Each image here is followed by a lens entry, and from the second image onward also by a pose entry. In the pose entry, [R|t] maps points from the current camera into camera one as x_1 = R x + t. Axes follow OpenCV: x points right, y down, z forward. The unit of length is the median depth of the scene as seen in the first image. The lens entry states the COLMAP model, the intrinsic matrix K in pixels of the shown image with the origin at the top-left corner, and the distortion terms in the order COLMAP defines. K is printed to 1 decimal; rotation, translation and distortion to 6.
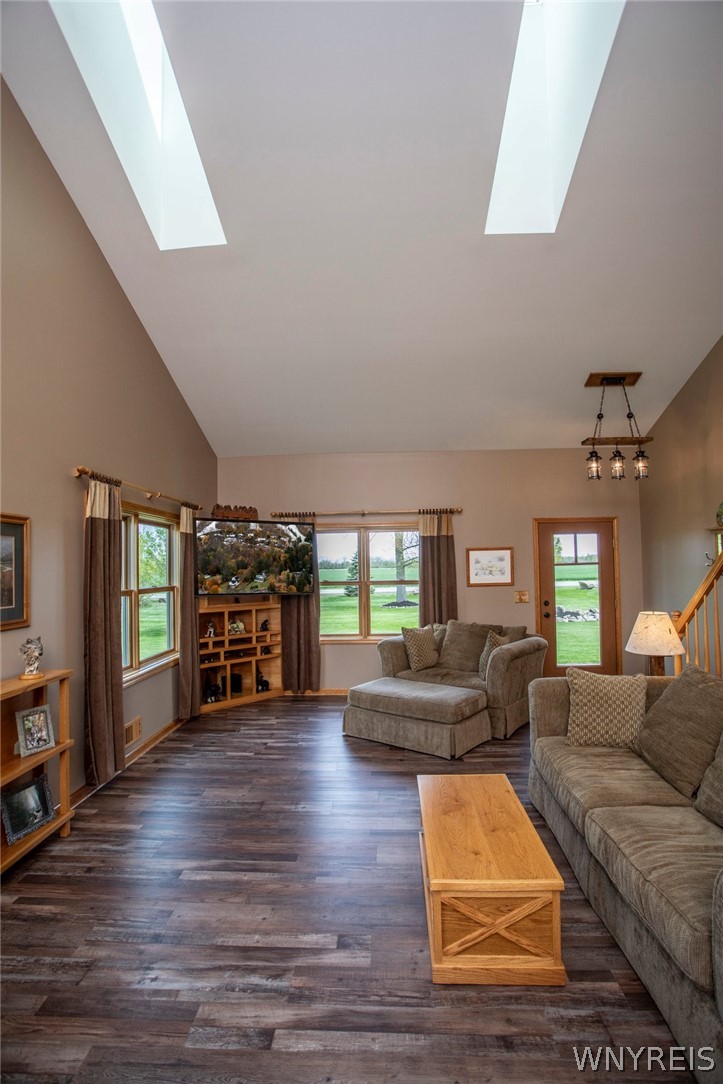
lens RADIAL K [[528.6, 0, 362.5], [0, 528.6, 540.2], [0, 0, 1]] dist [-0.073337, 0.033016]
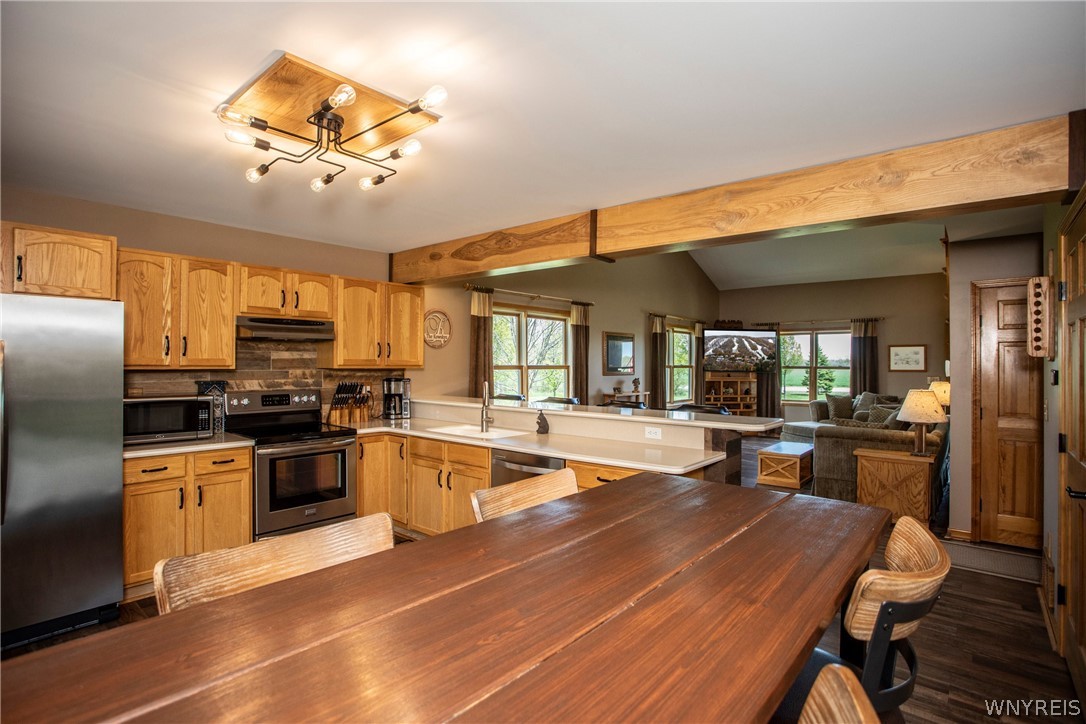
lens RADIAL K [[529.6, 0, 539.2], [0, 529.6, 362.4], [0, 0, 1]] dist [-0.073337, 0.033016]
pose [[0.788541, 0.018604, -0.614701, 0.475965], [0.012087, 0.998880, 0.045737, -0.021828], [0.614863, -0.043495, 0.787433, -1.068663]]
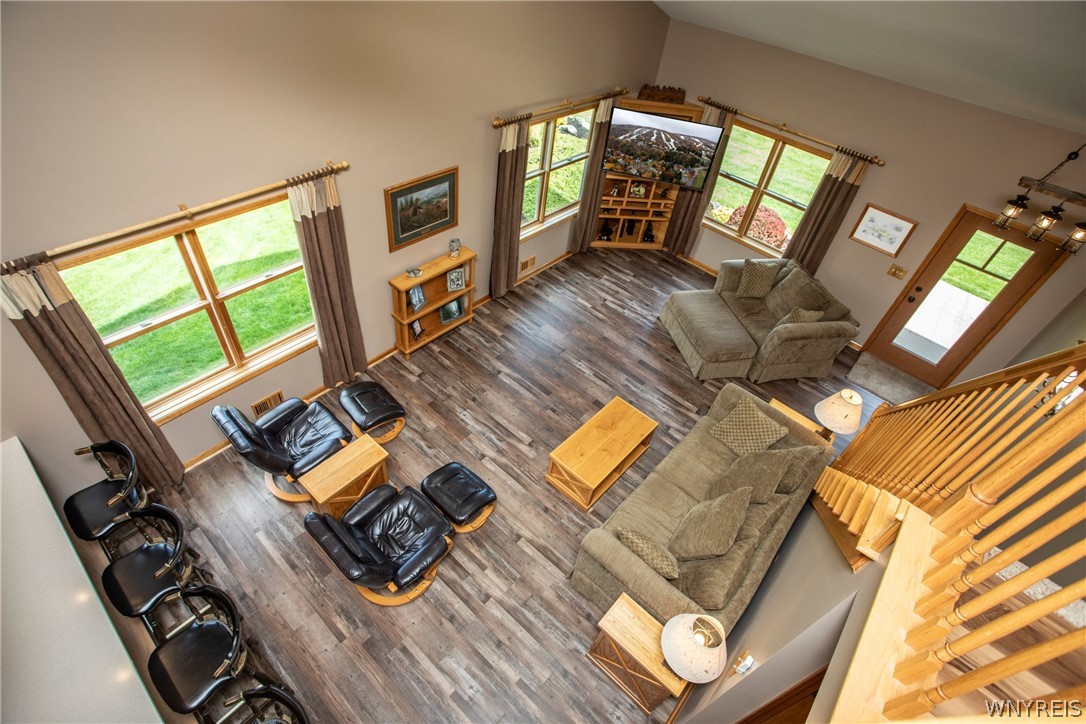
lens RADIAL K [[529.6, 0, 537.8], [0, 529.6, 362.7], [0, 0, 1]] dist [-0.073337, 0.033016]
pose [[0.772275, 0.509016, -0.380124, 0.359531], [-0.095841, 0.684850, 0.722354, -0.609746], [0.628017, -0.521424, 0.577677, -0.090406]]
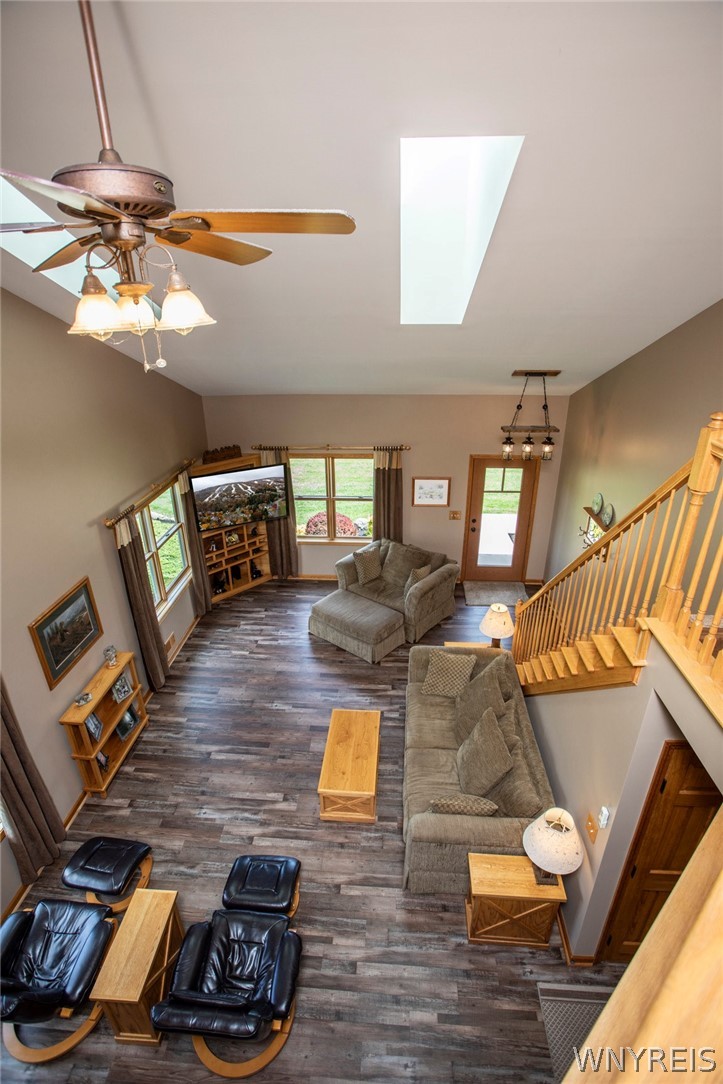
lens RADIAL K [[528.6, 0, 361.0], [0, 528.6, 547.0], [0, 0, 1]] dist [-0.073337, 0.033016]
pose [[0.999619, 0.016376, -0.022233, 0.163591], [-0.004114, 0.884510, 0.466503, -0.629767], [0.027305, -0.466234, 0.884240, -0.247549]]
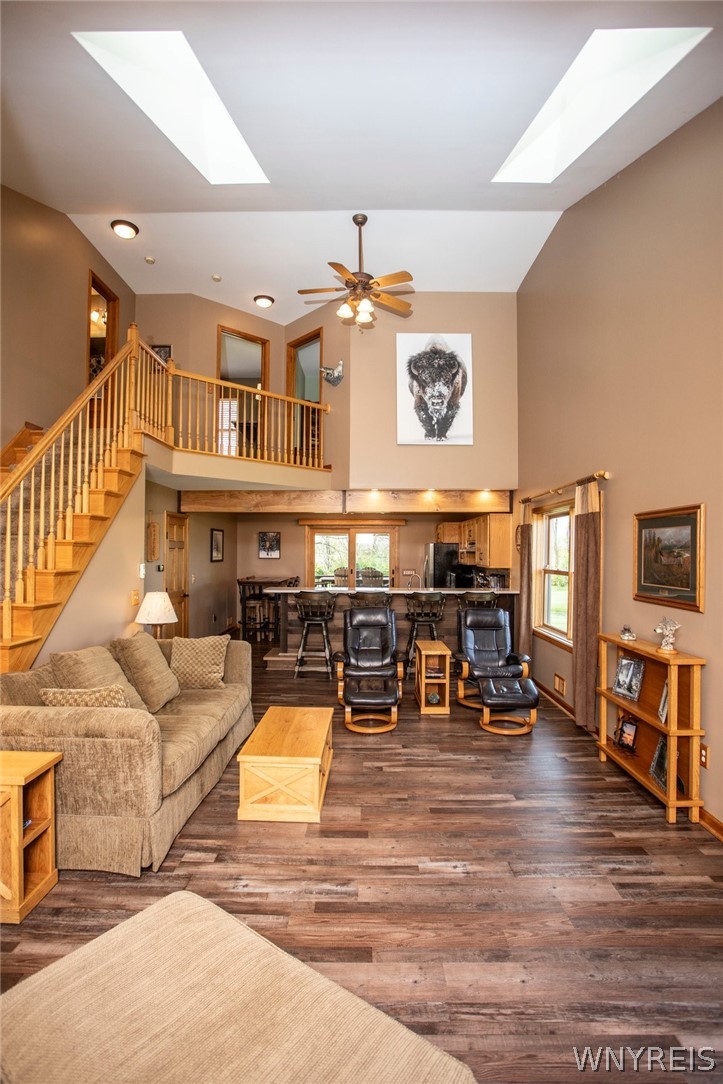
lens RADIAL K [[528.6, 0, 348.0], [0, 528.6, 536.8], [0, 0, 1]] dist [-0.073337, 0.033016]
pose [[-0.999903, 0.011435, -0.008005, 0.038041], [0.011987, 0.997284, -0.072665, 0.060450], [0.007152, -0.072754, -0.997324, 1.440923]]
